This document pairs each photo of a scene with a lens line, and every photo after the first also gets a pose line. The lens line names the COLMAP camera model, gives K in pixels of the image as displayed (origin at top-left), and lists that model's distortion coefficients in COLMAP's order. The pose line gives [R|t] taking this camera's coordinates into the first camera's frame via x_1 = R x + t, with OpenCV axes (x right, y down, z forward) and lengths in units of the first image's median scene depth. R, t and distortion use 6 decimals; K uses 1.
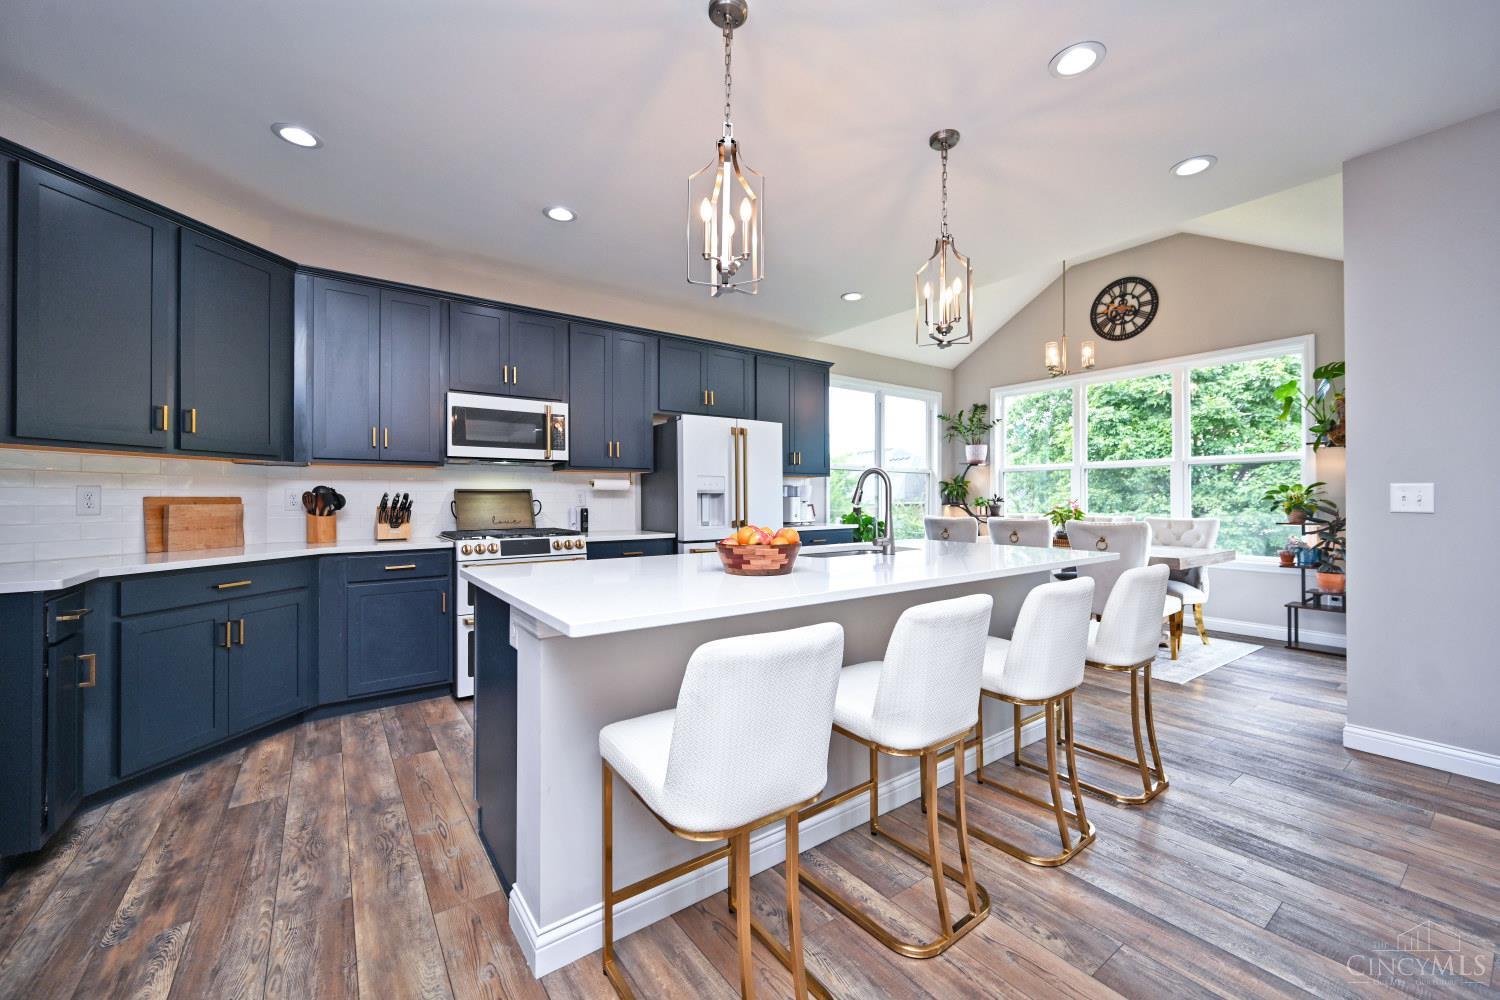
lens RADIAL K [[596.6, 0, 759.1], [0, 596.6, 499.2], [0, 0, 1]] dist [0.003883, 0.000160]
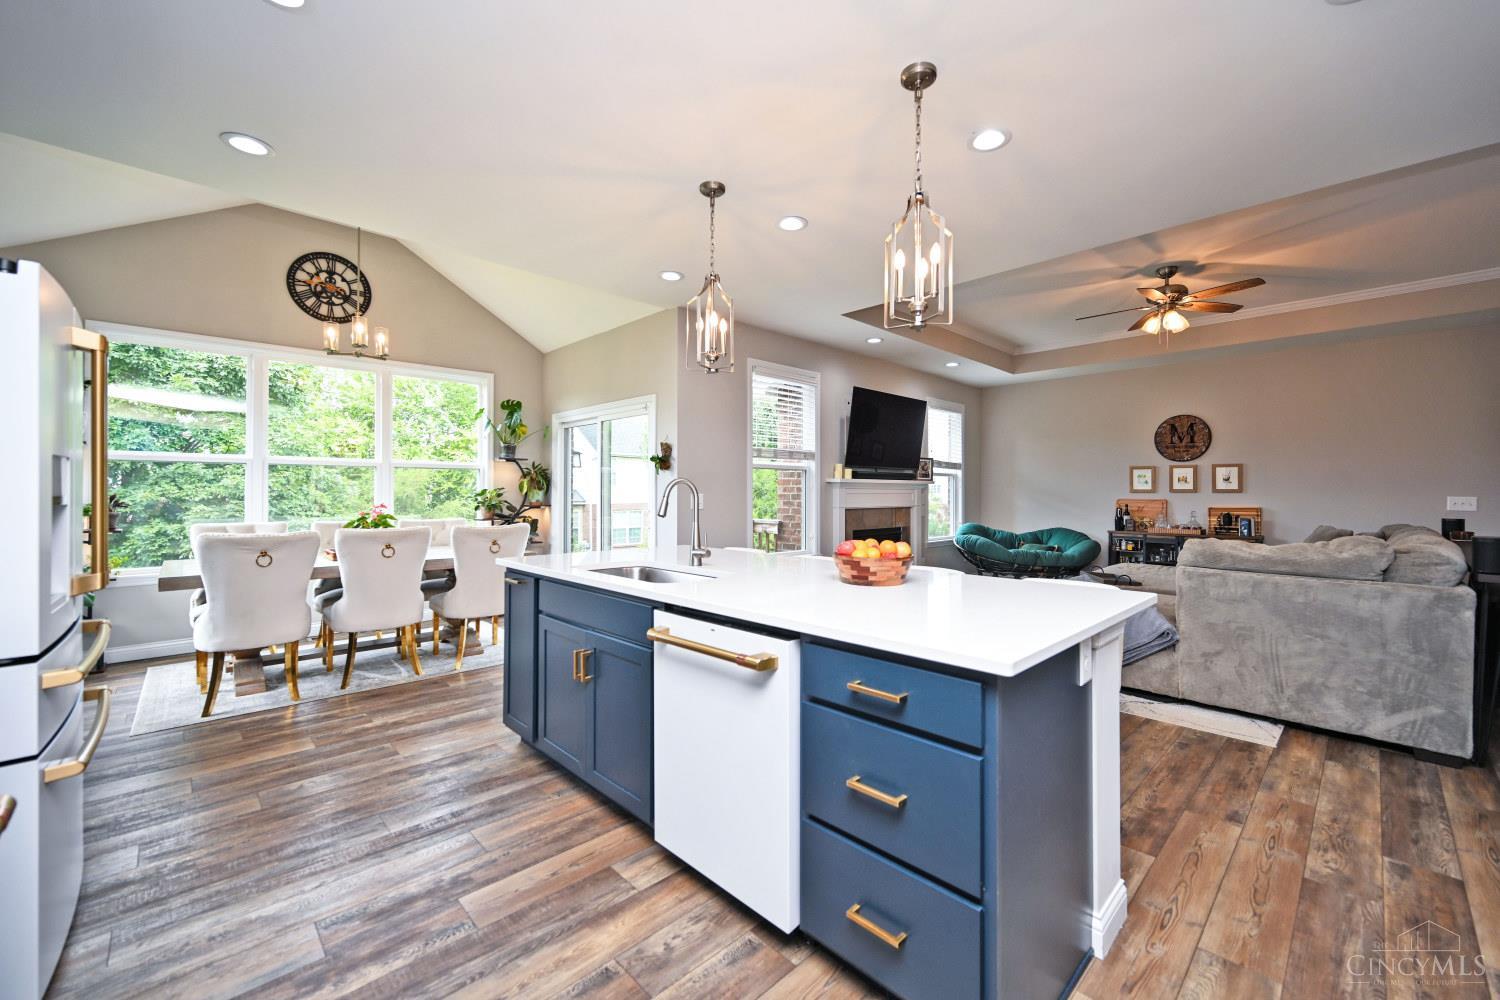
lens RADIAL K [[596.6, 0, 758.0], [0, 596.6, 491.9], [0, 0, 1]] dist [0.003883, 0.000160]
pose [[-0.129176, -0.000925, 0.991621, -0.378233], [-0.004220, 0.999991, 0.000383, -0.013690], [-0.991613, -0.004135, -0.129179, 0.486215]]
